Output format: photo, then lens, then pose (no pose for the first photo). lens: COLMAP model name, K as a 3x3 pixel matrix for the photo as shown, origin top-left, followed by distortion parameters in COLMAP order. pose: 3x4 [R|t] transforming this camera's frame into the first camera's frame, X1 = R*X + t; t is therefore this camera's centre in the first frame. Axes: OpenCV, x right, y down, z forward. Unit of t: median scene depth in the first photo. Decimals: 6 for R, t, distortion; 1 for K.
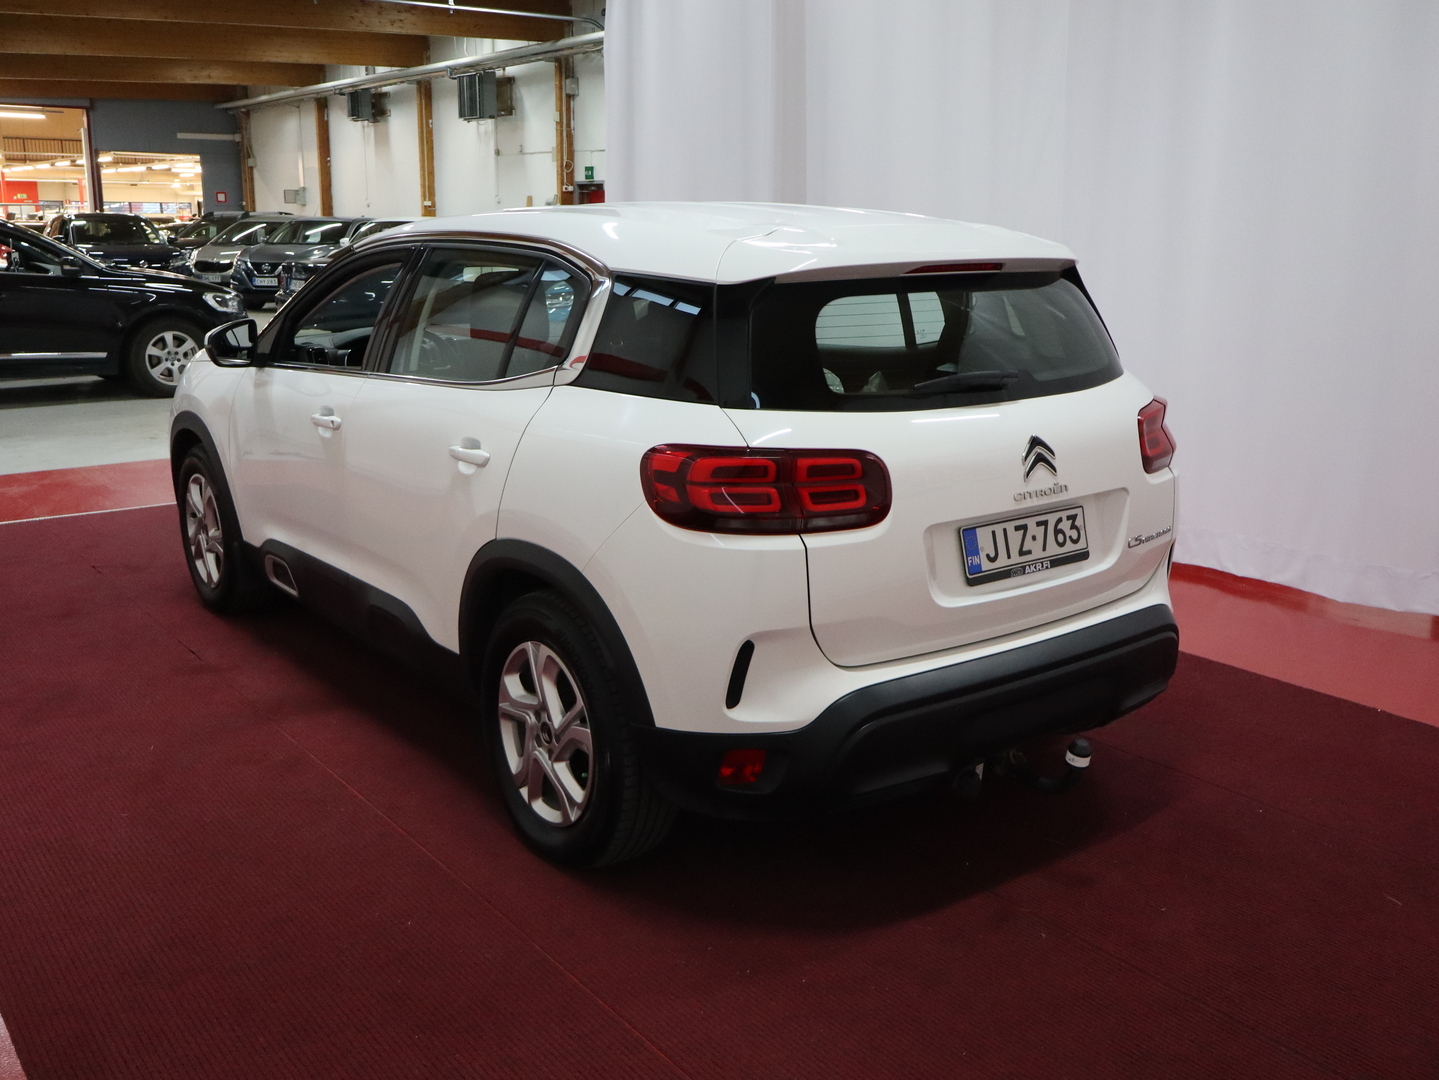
lens RADIAL K [[1361.1, 0, 719.5], [0, 1361.1, 540.0], [0, 0, 1]] dist [-0.001746, 0.008305]
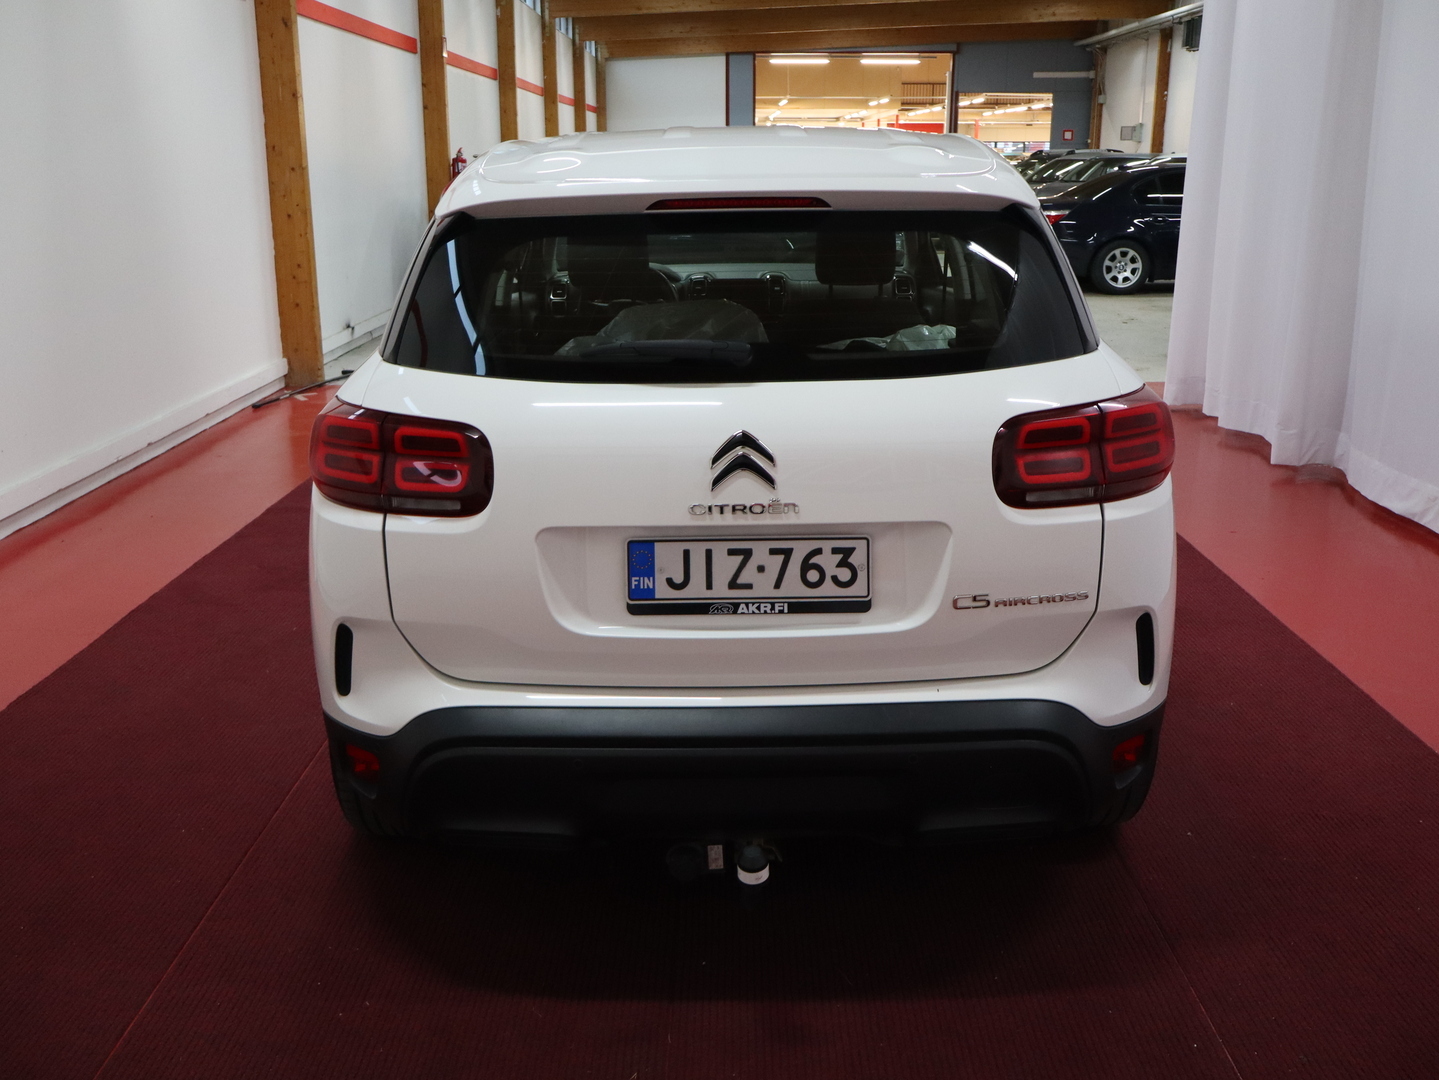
lens RADIAL K [[1361.1, 0, 719.5], [0, 1361.1, 540.0], [0, 0, 1]] dist [-0.001746, 0.008305]
pose [[0.804268, 0.154480, -0.573837, 0.622844], [-0.130046, 0.987969, 0.083700, -0.074826], [0.579863, 0.007308, 0.814681, 0.367464]]
